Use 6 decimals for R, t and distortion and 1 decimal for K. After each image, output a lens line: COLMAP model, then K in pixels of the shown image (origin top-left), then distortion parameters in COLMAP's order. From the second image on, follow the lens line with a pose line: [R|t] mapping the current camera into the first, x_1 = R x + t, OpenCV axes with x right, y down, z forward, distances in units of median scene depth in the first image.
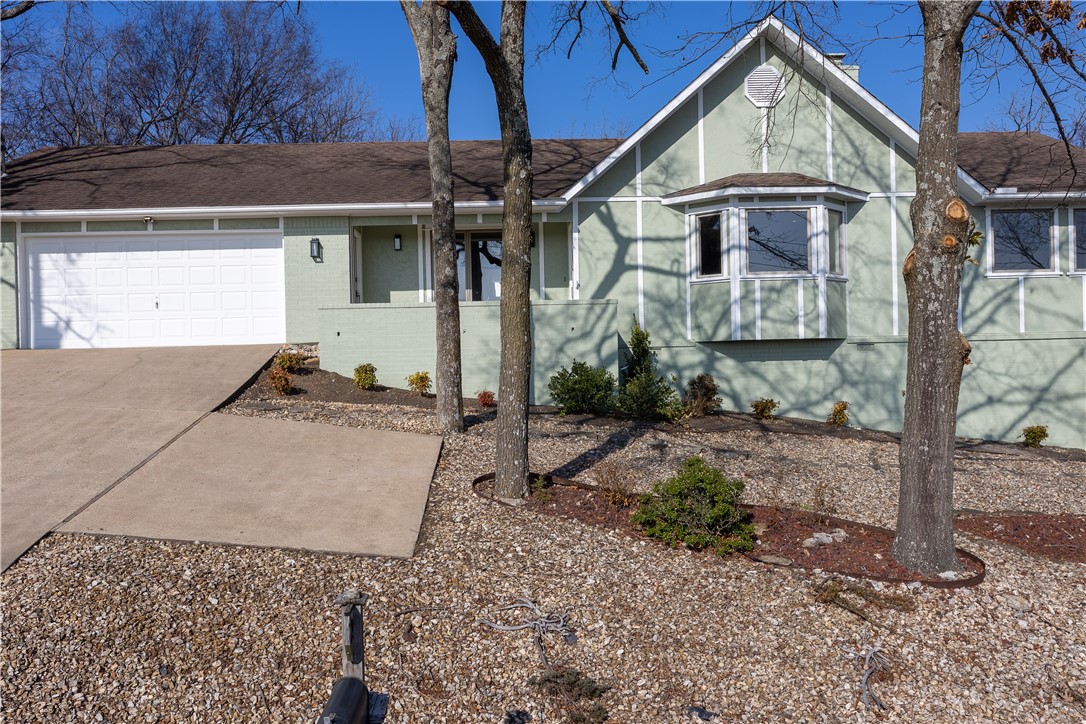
lens RADIAL K [[951.3, 0, 520.2], [0, 951.3, 360.8], [0, 0, 1]] dist [-0.000342, -0.003469]
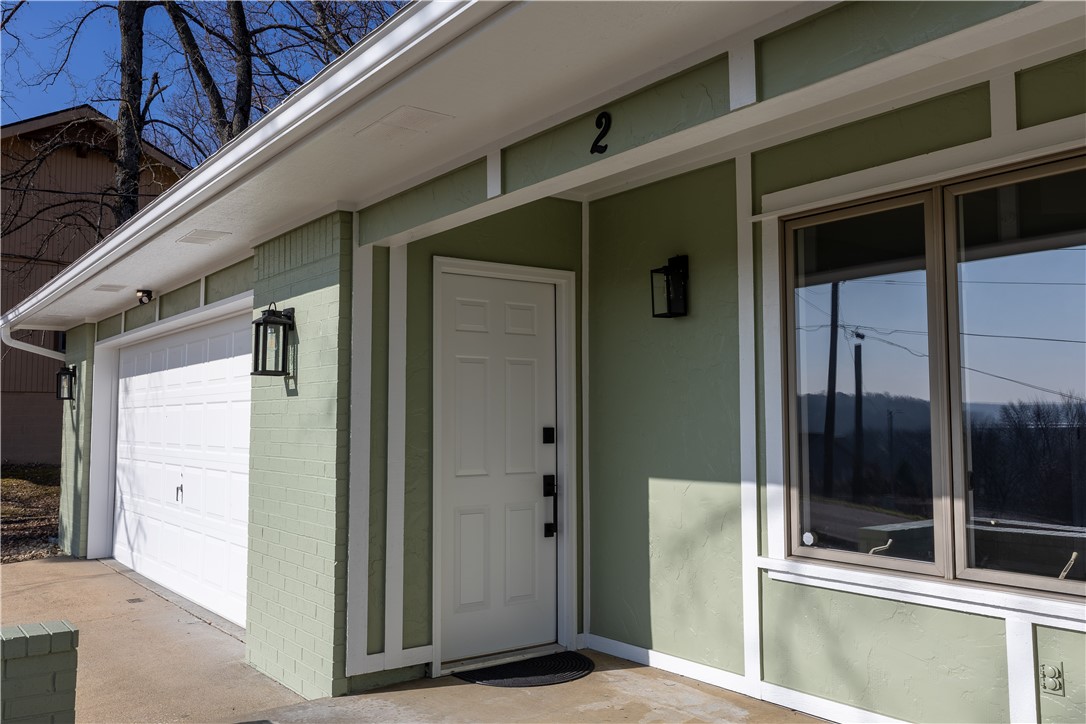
lens RADIAL K [[951.3, 0, 520.2], [0, 951.3, 360.8], [0, 0, 1]] dist [-0.000342, -0.003469]
pose [[0.540030, -0.033261, -0.840988, 0.060166], [-0.013339, 0.998755, -0.048067, -0.099731], [0.841540, 0.037176, 0.538914, 0.898131]]
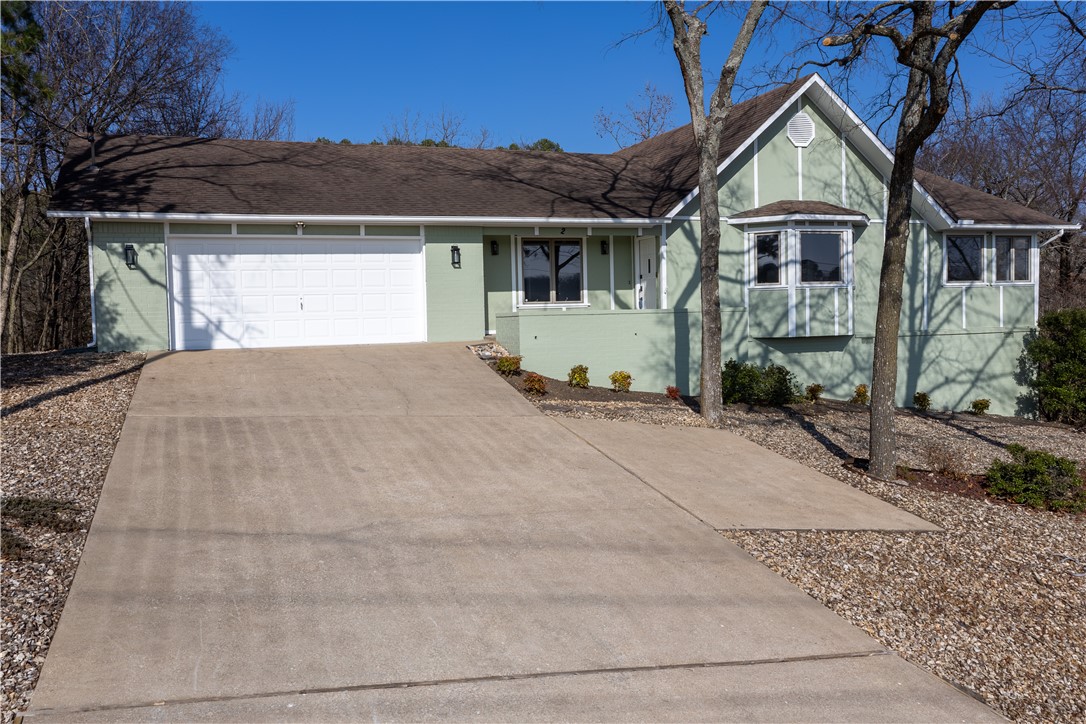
lens RADIAL K [[951.3, 0, 520.2], [0, 951.3, 360.8], [0, 0, 1]] dist [-0.000342, -0.003469]
pose [[0.949766, -0.015011, 0.312600, -0.482993], [0.003526, 0.999299, 0.037271, -0.037001], [-0.312941, -0.034297, 0.949153, -0.065478]]
